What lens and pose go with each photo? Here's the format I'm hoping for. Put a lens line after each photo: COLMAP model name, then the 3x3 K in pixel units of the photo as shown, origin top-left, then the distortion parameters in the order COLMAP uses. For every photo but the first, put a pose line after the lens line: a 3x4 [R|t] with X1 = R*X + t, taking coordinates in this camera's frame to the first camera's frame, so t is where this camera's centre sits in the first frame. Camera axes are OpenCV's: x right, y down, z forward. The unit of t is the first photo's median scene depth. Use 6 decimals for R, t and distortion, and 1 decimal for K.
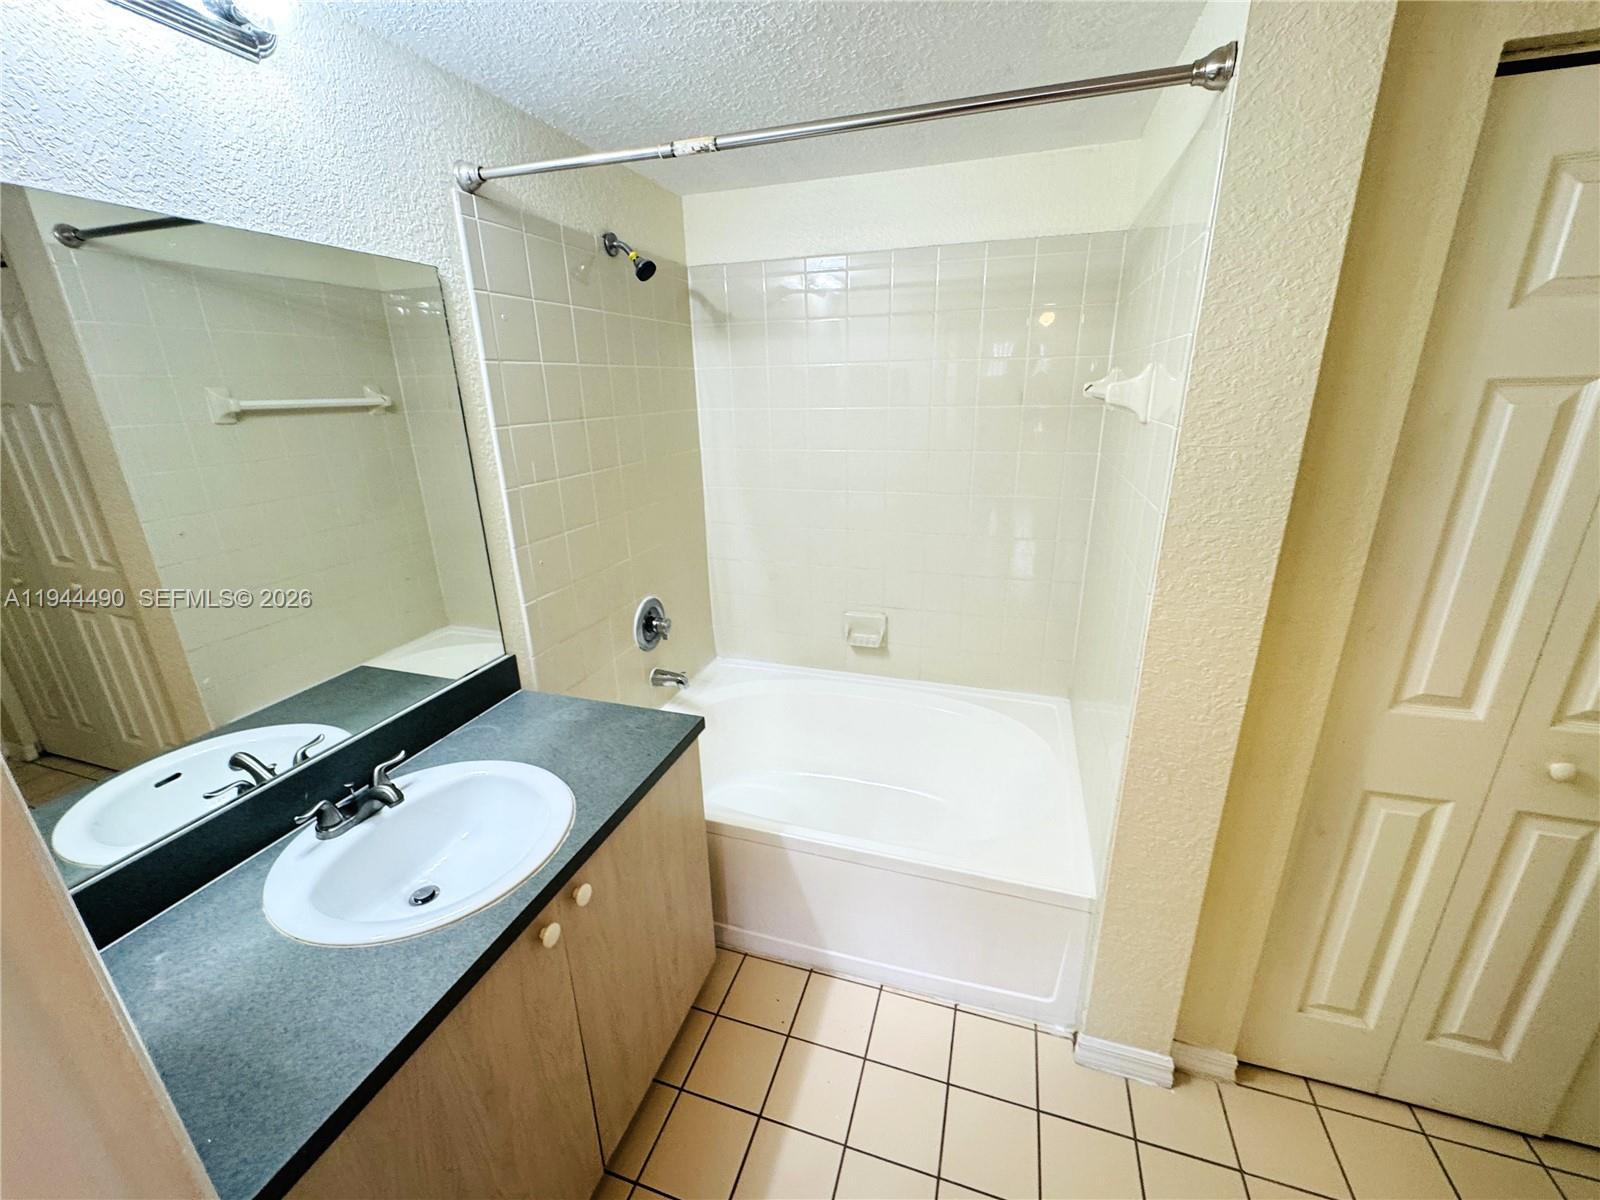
lens RADIAL K [[647.0, 0, 797.4], [0, 647.0, 595.1], [0, 0, 1]] dist [-0.007146, 0.001291]
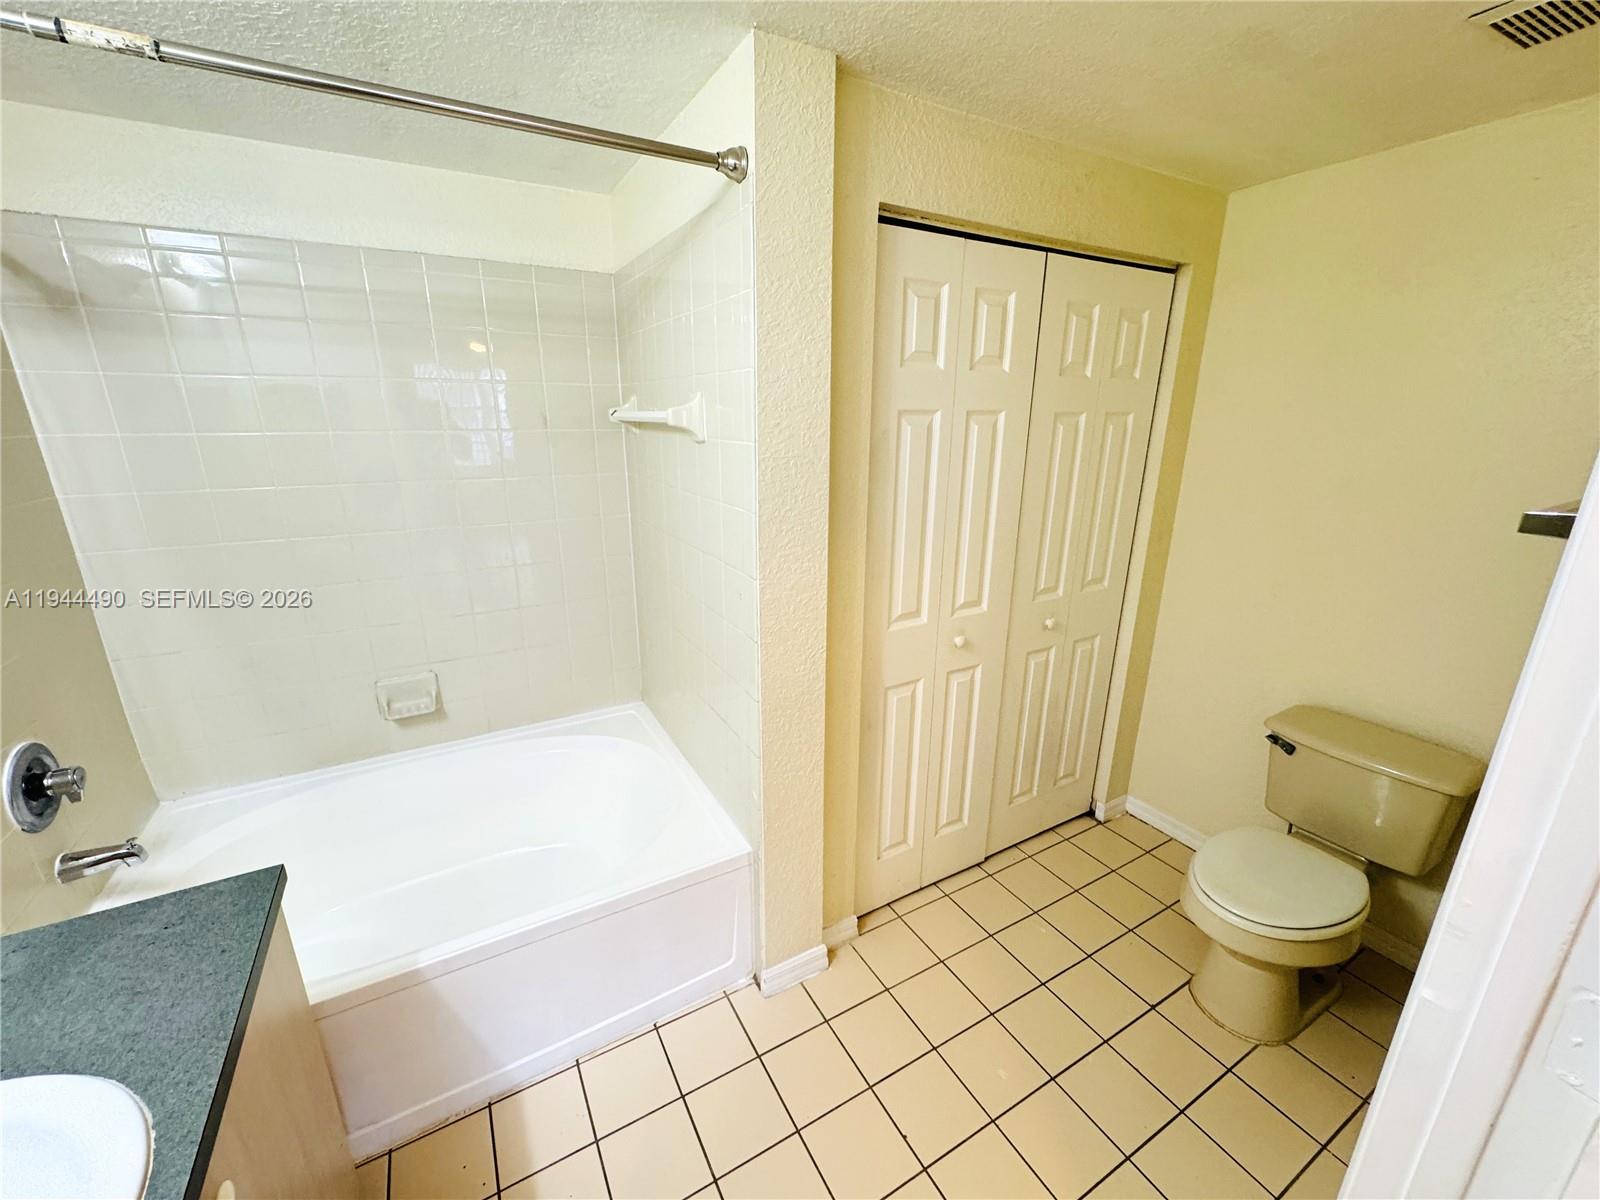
lens RADIAL K [[647.0, 0, 807.7], [0, 647.0, 593.5], [0, 0, 1]] dist [-0.007146, 0.001291]
pose [[0.666748, -0.179943, 0.723234, -0.220135], [0.210562, 0.976361, 0.048805, -0.012406], [-0.714920, 0.119745, 0.688876, 0.077898]]
